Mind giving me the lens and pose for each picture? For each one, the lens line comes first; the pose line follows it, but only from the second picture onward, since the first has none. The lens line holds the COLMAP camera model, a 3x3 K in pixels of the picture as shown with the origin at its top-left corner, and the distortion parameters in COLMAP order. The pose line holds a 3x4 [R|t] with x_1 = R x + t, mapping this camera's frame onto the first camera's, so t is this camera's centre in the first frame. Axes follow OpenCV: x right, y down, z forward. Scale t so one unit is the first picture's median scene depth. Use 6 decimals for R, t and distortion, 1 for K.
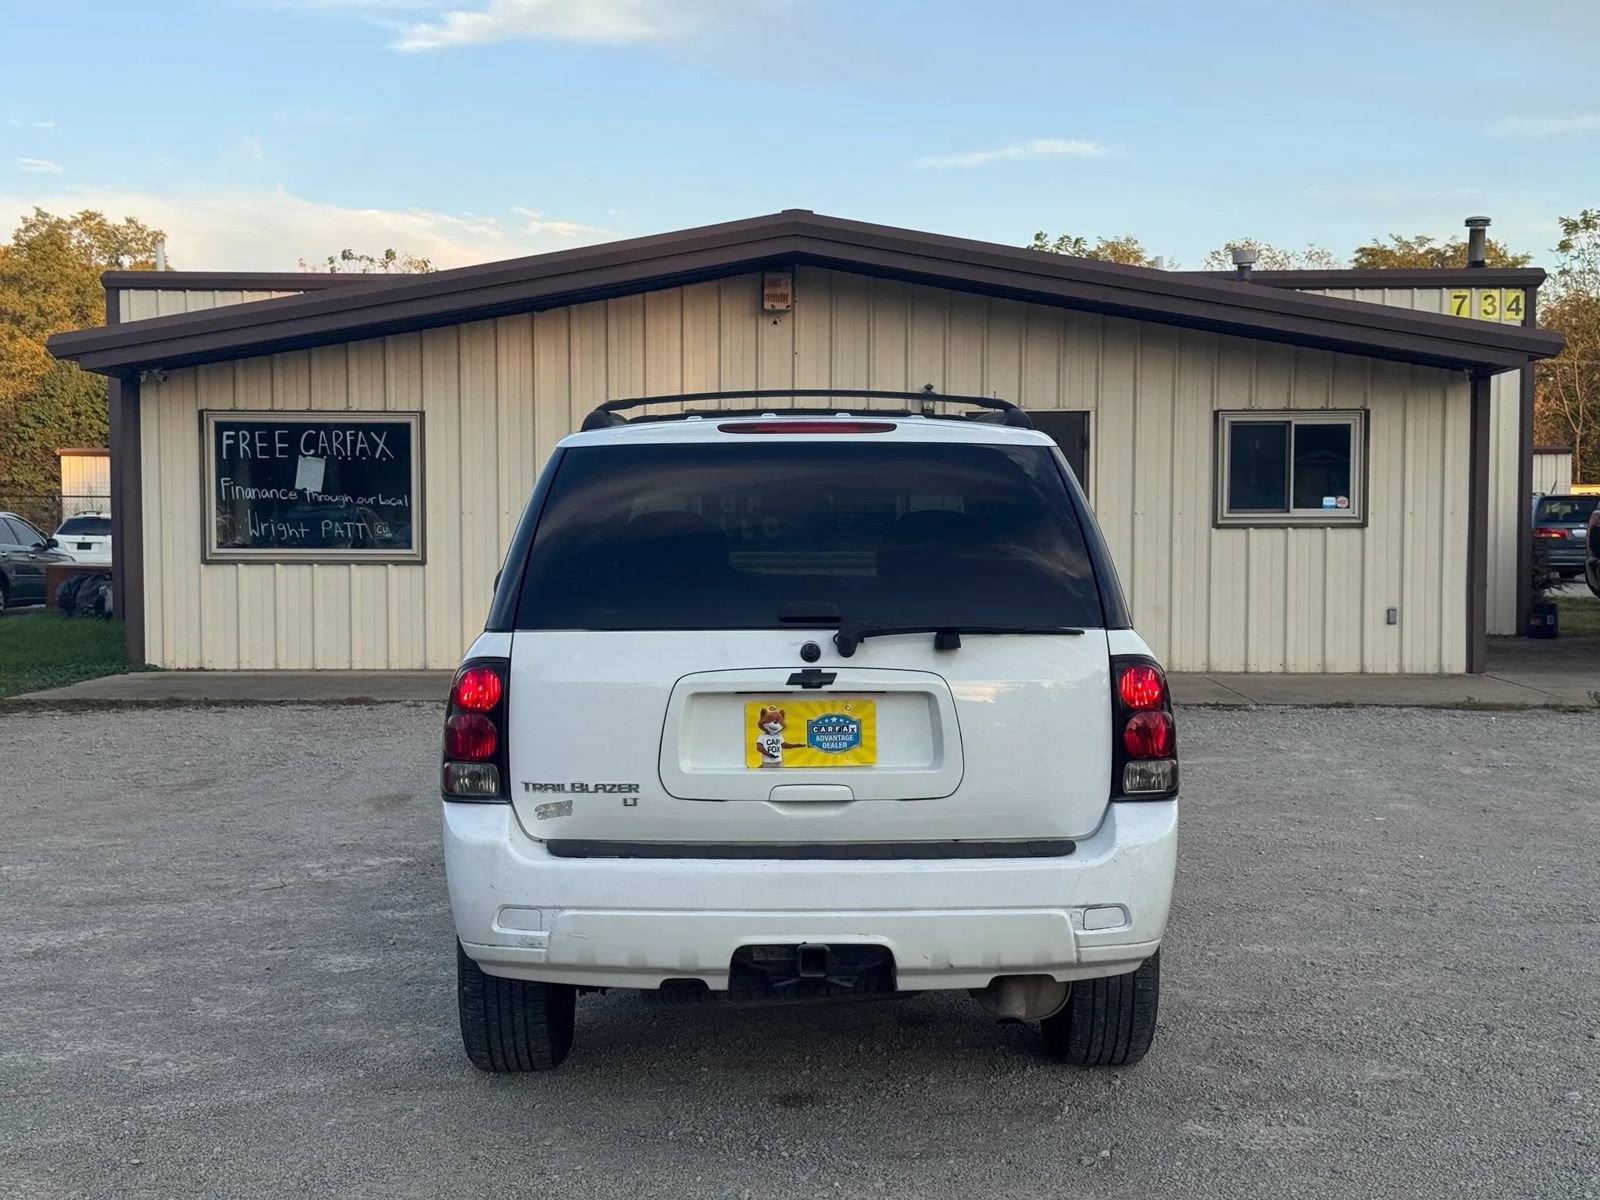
lens RADIAL K [[2211.1, 0, 799.5], [0, 2211.1, 632.8], [0, 0, 1]] dist [0.150379, -0.136261]
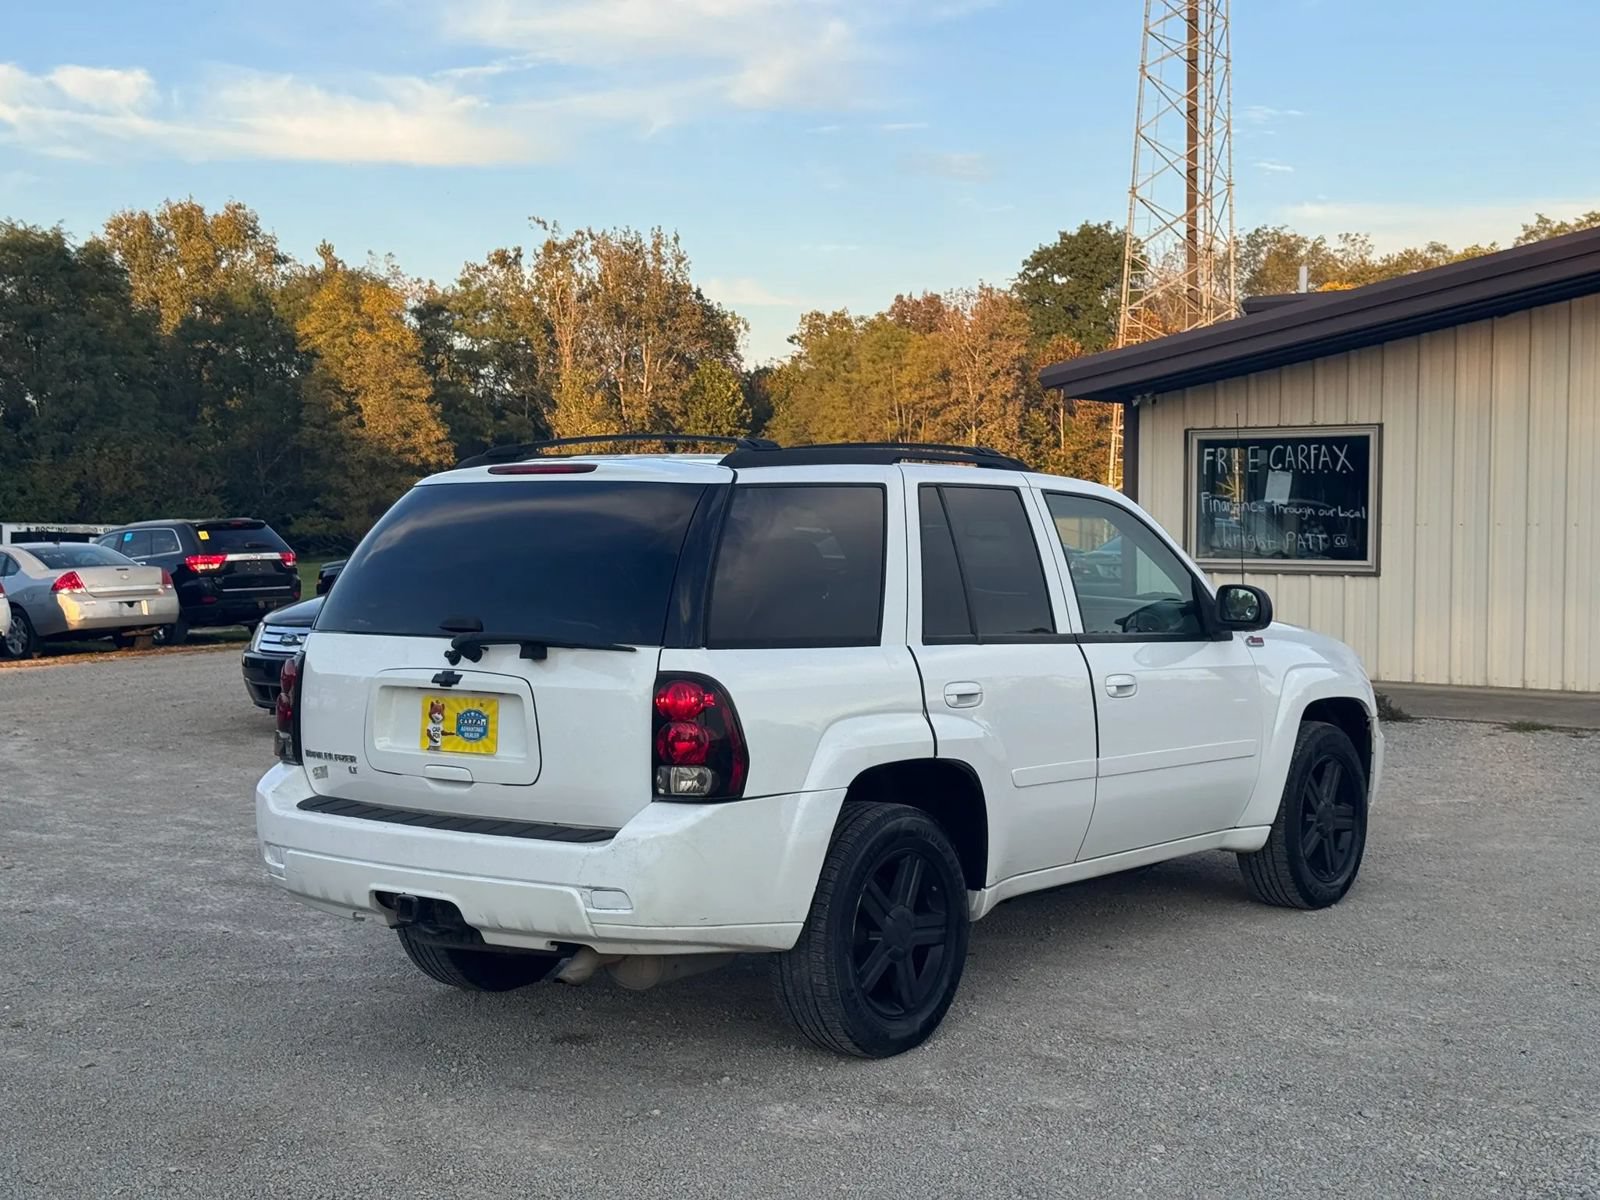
lens RADIAL K [[2211.1, 0, 799.5], [0, 2211.1, 632.8], [0, 0, 1]] dist [0.150379, -0.136261]
pose [[0.790719, 0.035477, -0.611150, 0.260354], [-0.036428, 0.999277, 0.010877, -0.007124], [0.611095, 0.013662, 0.791440, 0.044795]]
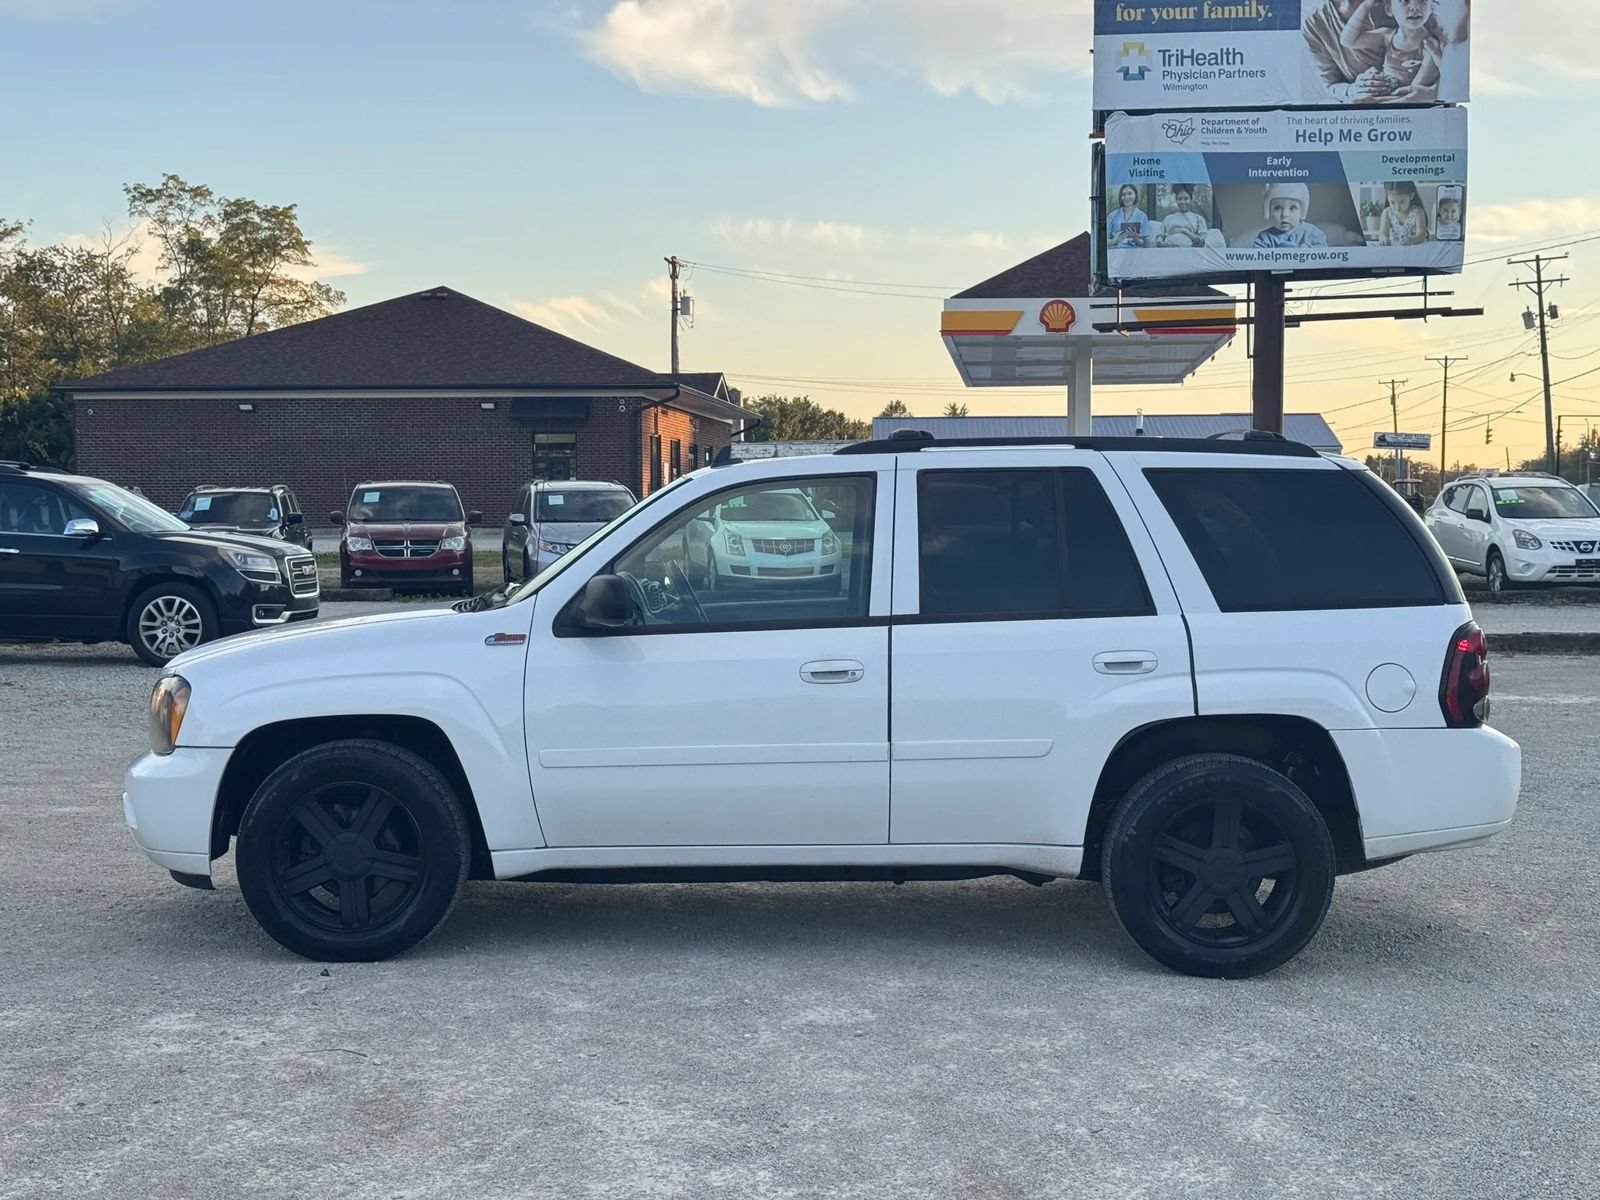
lens RADIAL K [[2211.1, 0, 799.5], [0, 2211.1, 632.8], [0, 0, 1]] dist [0.150379, -0.136261]
pose [[-0.000472, -0.052322, 0.998630, -0.491195], [0.053507, 0.997198, 0.052273, -0.027849], [-0.998567, 0.053459, 0.002329, 0.485342]]
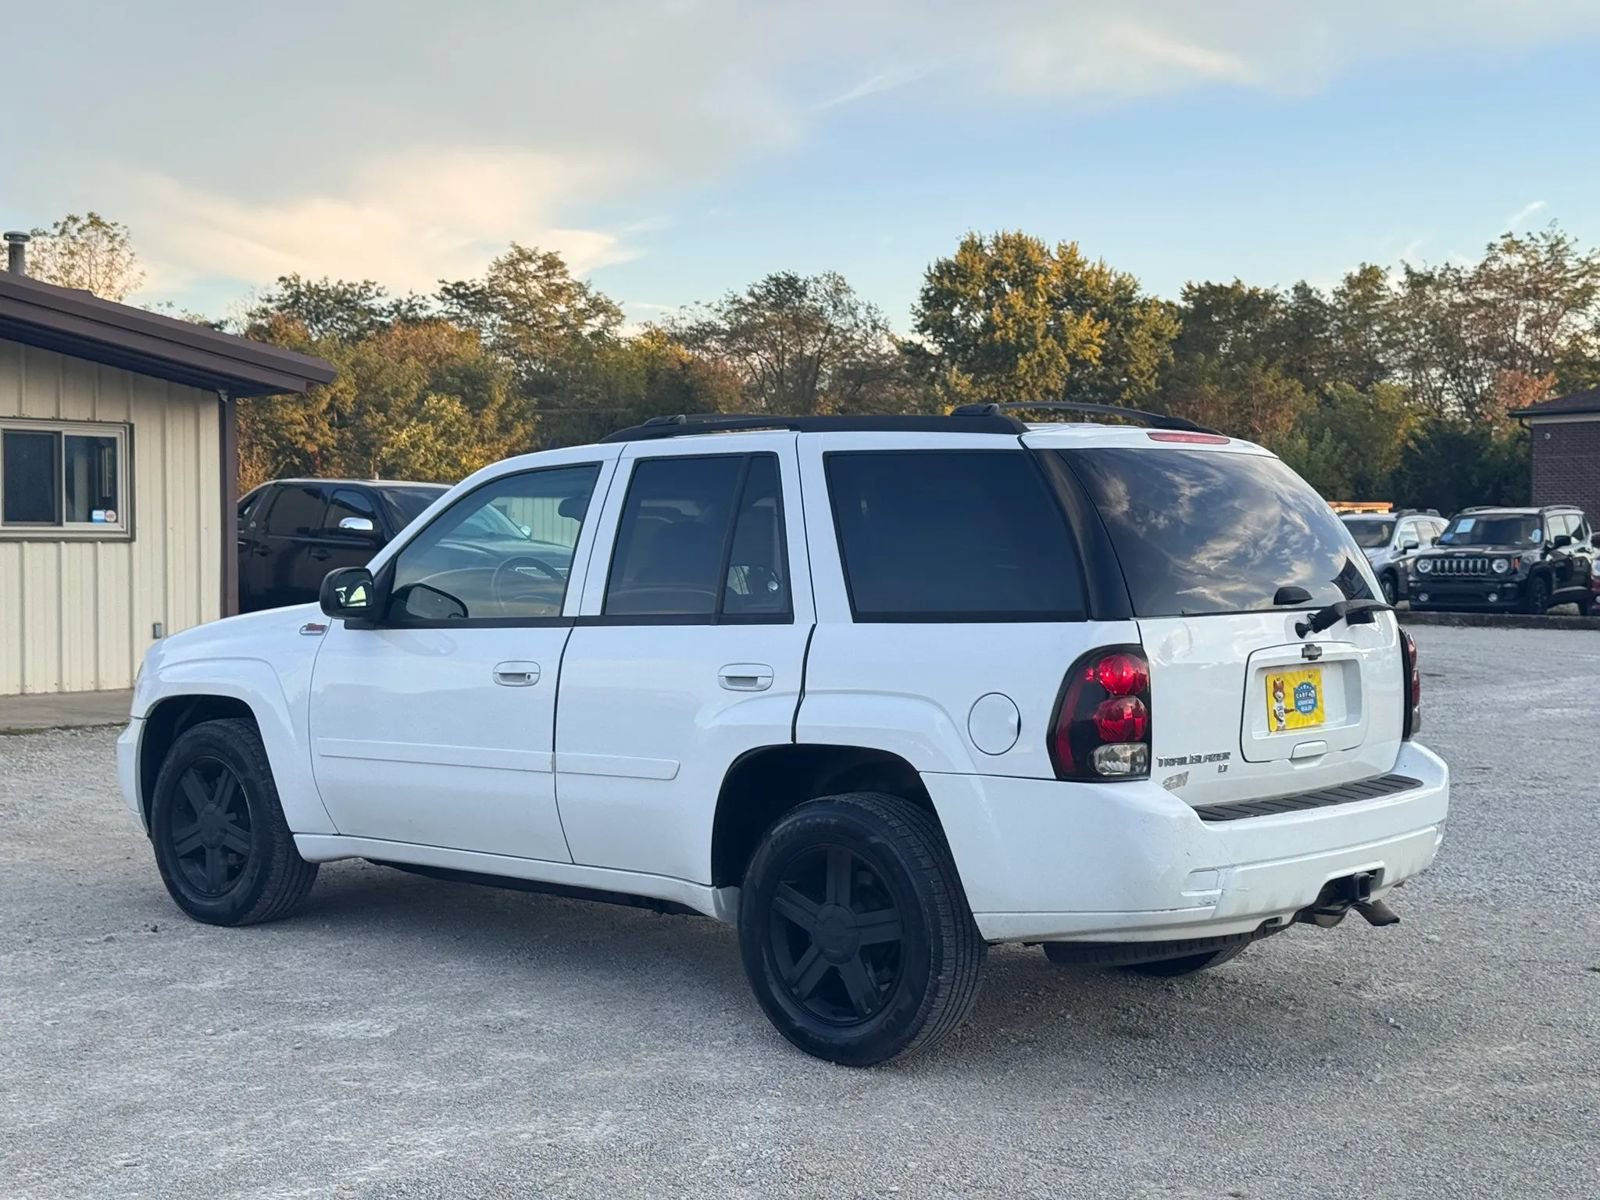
lens RADIAL K [[2211.1, 0, 799.5], [0, 2211.1, 632.8], [0, 0, 1]] dist [0.150379, -0.136261]
pose [[0.653096, -0.028070, 0.756755, -0.309410], [0.036285, 0.999325, 0.005753, -0.001795], [-0.756405, 0.023702, 0.653673, 0.124417]]
